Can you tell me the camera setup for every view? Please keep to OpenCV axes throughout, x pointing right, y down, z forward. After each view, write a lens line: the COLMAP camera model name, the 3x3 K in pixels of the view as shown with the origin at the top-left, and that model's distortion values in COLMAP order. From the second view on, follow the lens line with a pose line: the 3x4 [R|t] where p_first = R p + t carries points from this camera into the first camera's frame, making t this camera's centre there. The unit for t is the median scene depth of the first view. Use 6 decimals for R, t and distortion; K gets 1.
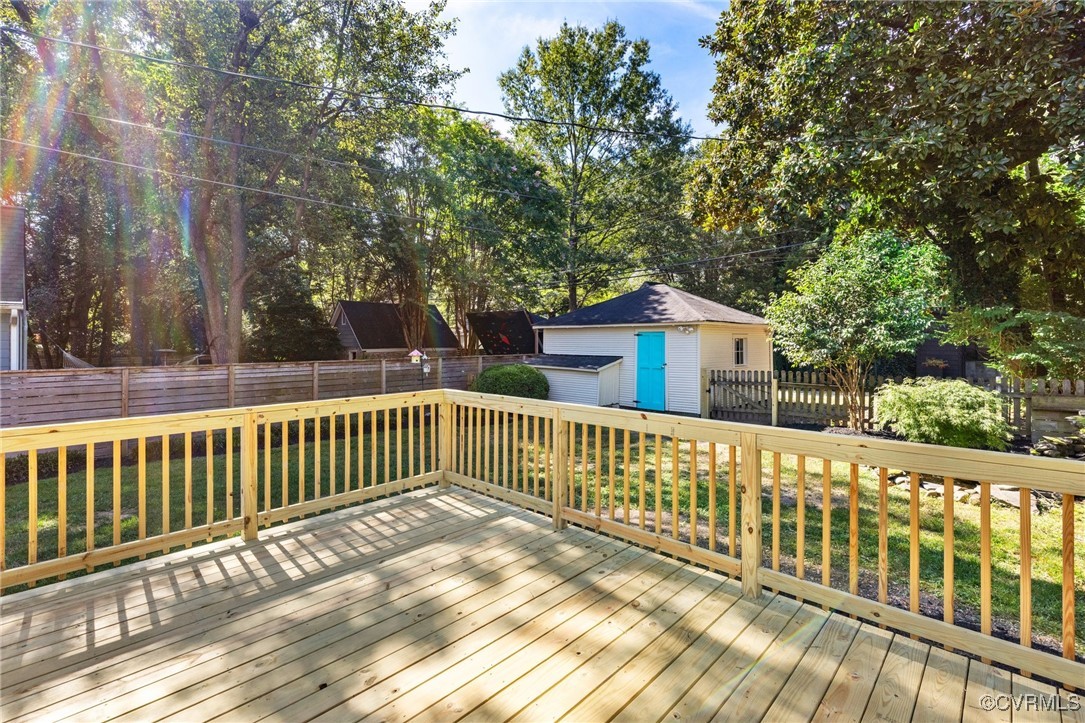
lens RADIAL K [[489.5, 0, 544.6], [0, 489.5, 338.3], [0, 0, 1]] dist [0.010826, -0.003679]
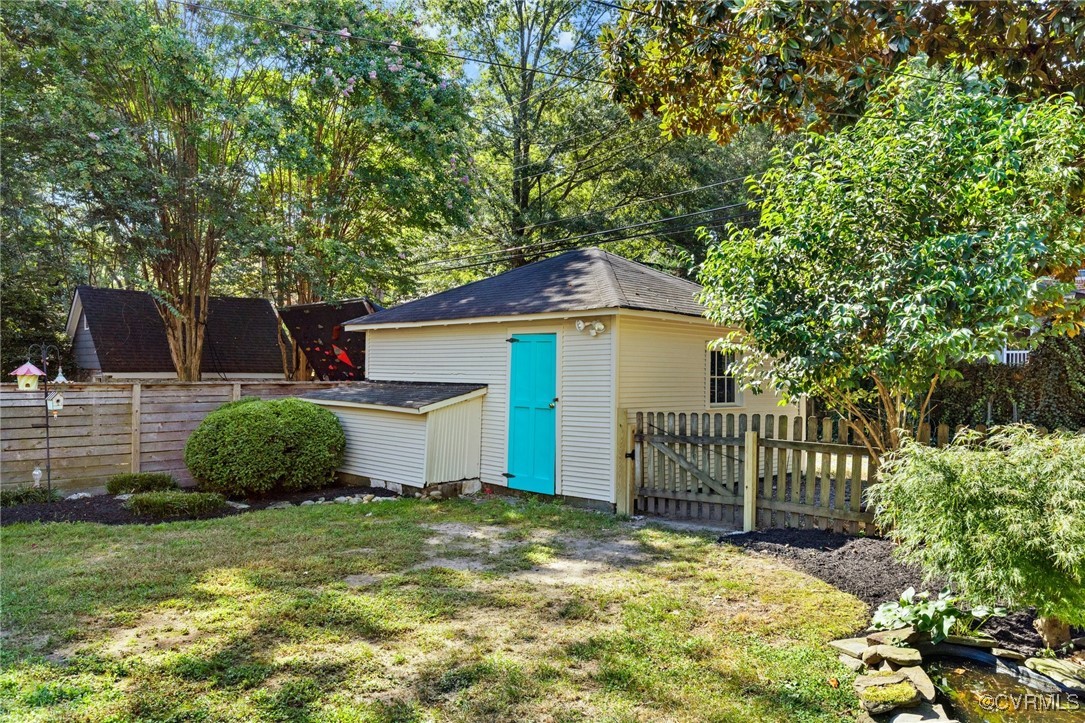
lens RADIAL K [[771.6, 0, 542.0], [0, 771.6, 369.4], [0, 0, 1]] dist [0.007675, 0.001232]
pose [[0.999916, 0.010646, -0.007450, 0.261761], [-0.010639, 0.999943, 0.001007, 0.024759], [0.007460, -0.000927, 0.999972, 0.256280]]
